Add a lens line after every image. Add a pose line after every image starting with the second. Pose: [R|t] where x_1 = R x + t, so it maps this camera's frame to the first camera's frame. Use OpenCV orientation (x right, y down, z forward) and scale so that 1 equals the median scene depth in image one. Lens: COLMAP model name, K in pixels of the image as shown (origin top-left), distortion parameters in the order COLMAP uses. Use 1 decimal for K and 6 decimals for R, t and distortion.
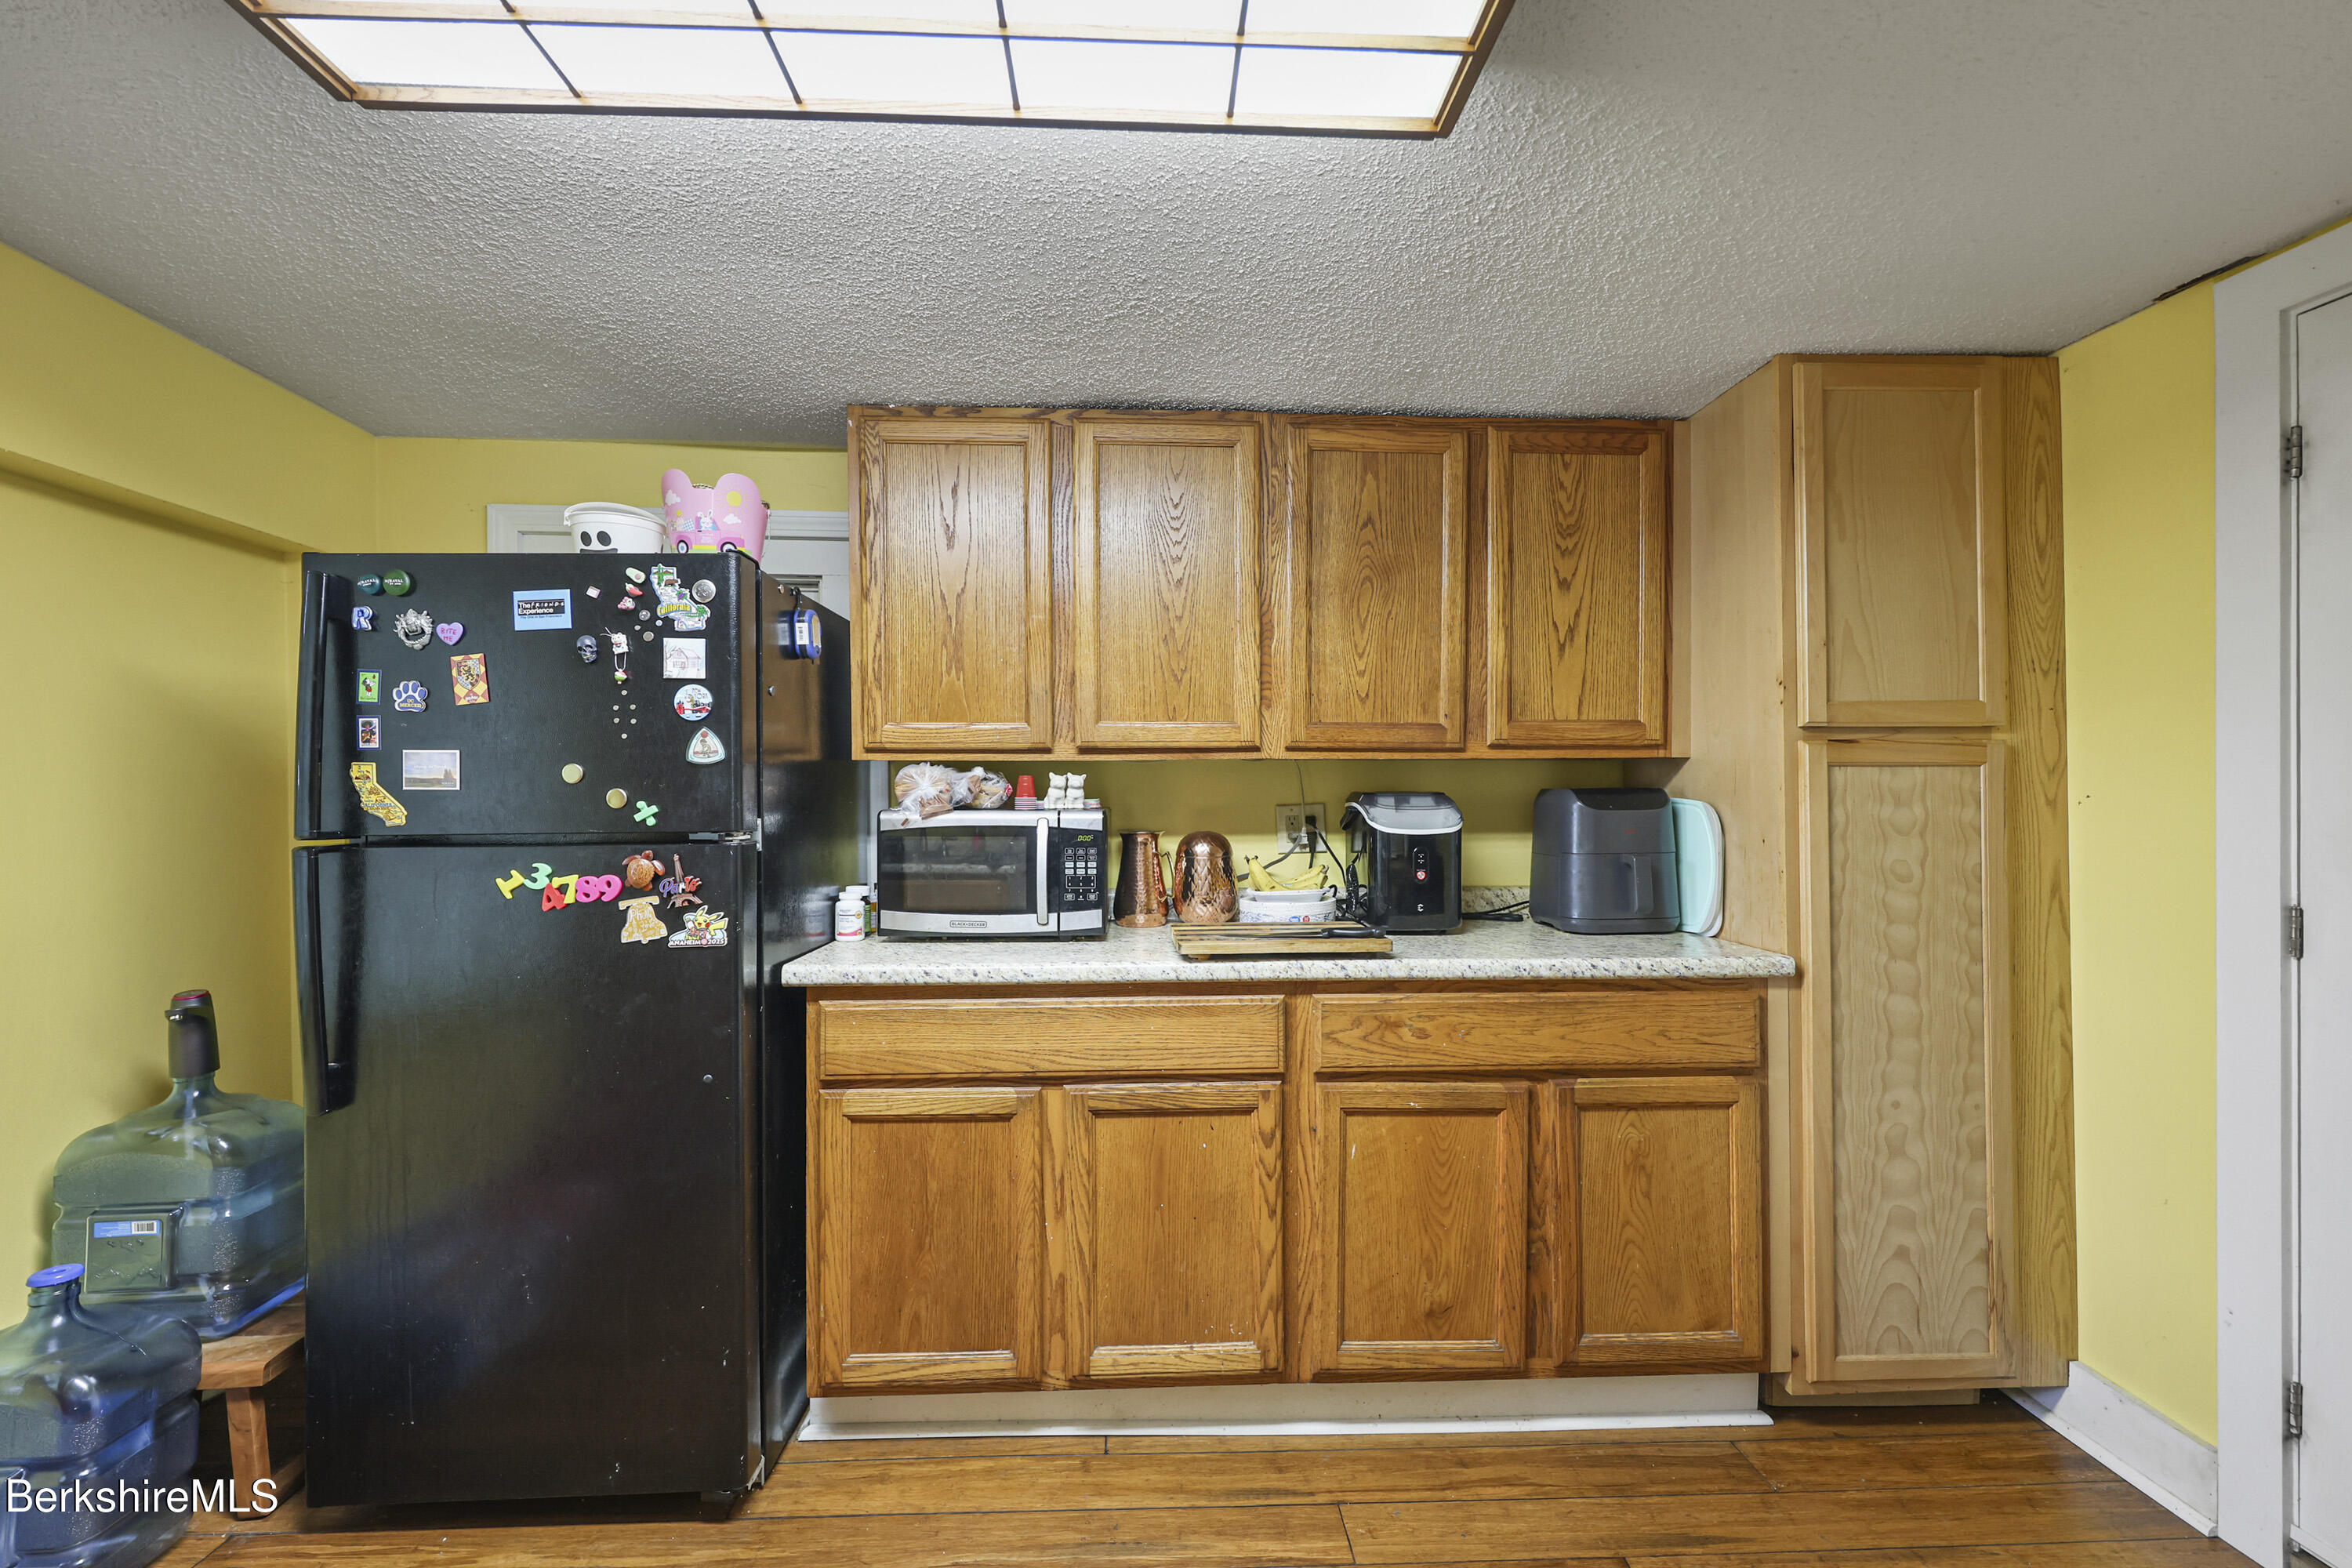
lens RADIAL K [[940.3, 0, 1176.0], [0, 940.3, 784.0], [0, 0, 1]] dist [-0.002010, -0.000698]
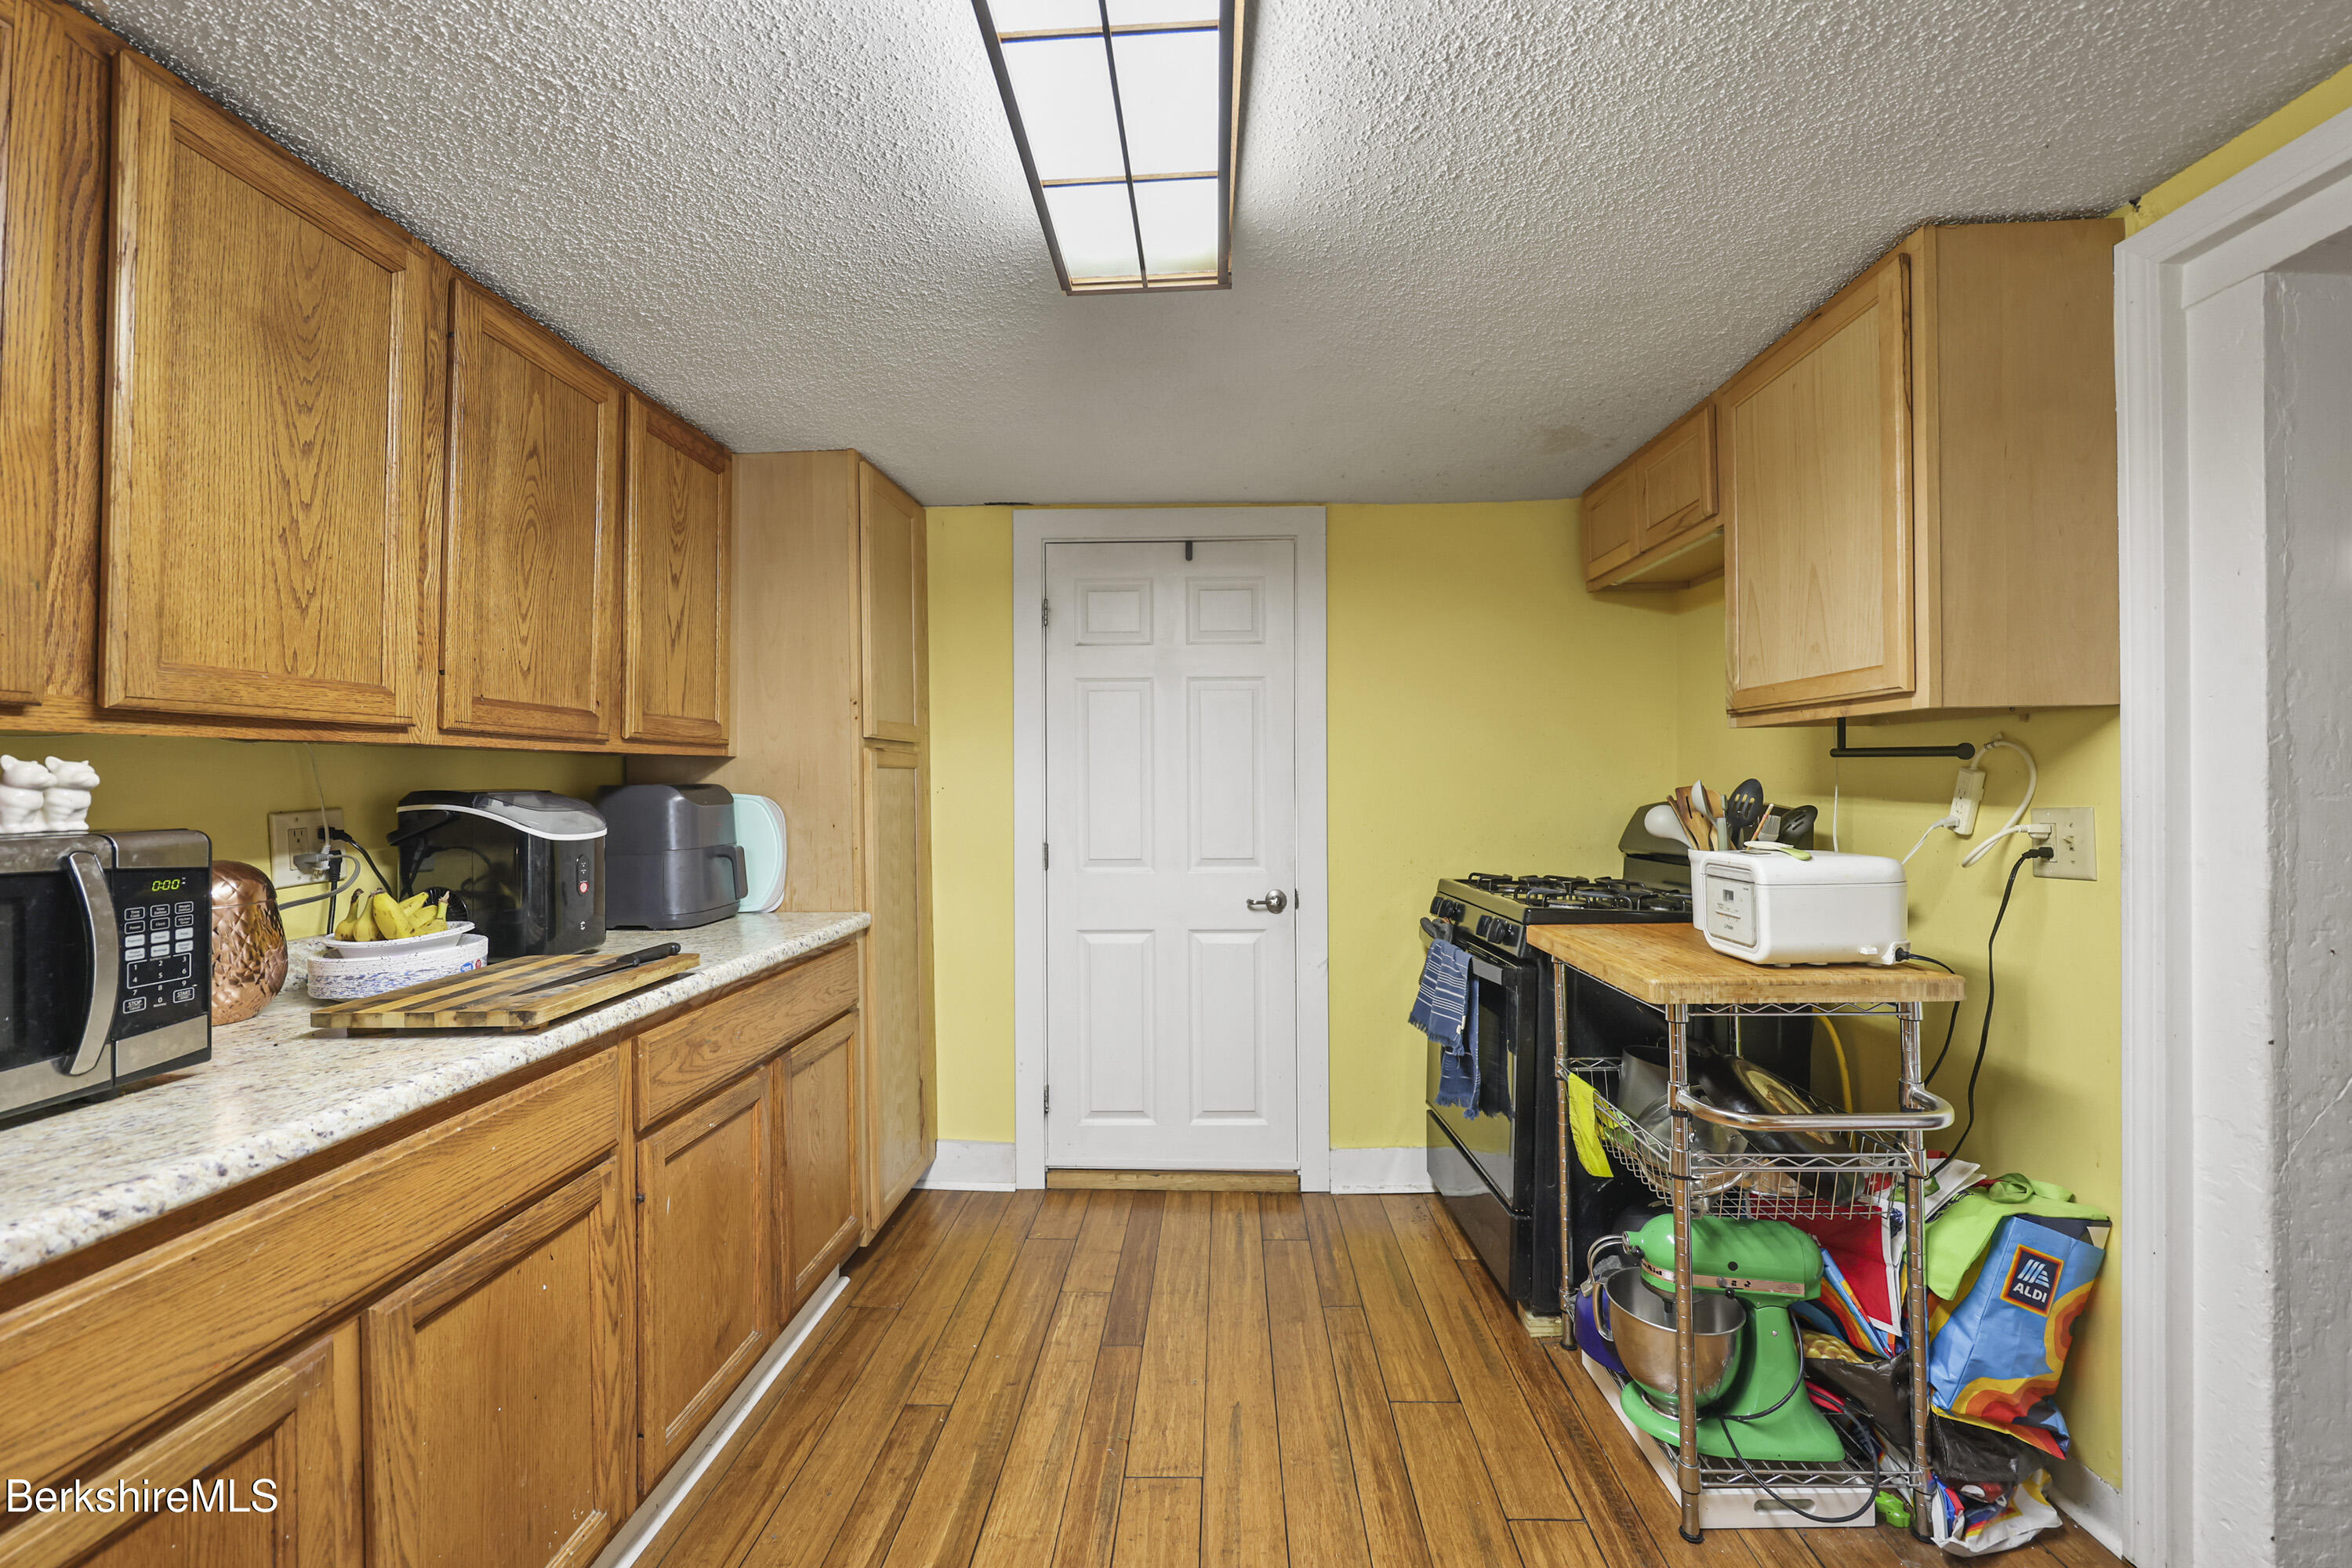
lens RADIAL K [[947.7, 0, 1169.3], [0, 947.7, 770.5], [0, 0, 1]] dist [-0.001333, -0.000100]
pose [[0.104647, 0.010184, 0.994457, -0.559398], [-0.001266, 0.999948, -0.010107, -0.000974], [-0.994509, -0.000201, 0.104655, 0.395983]]
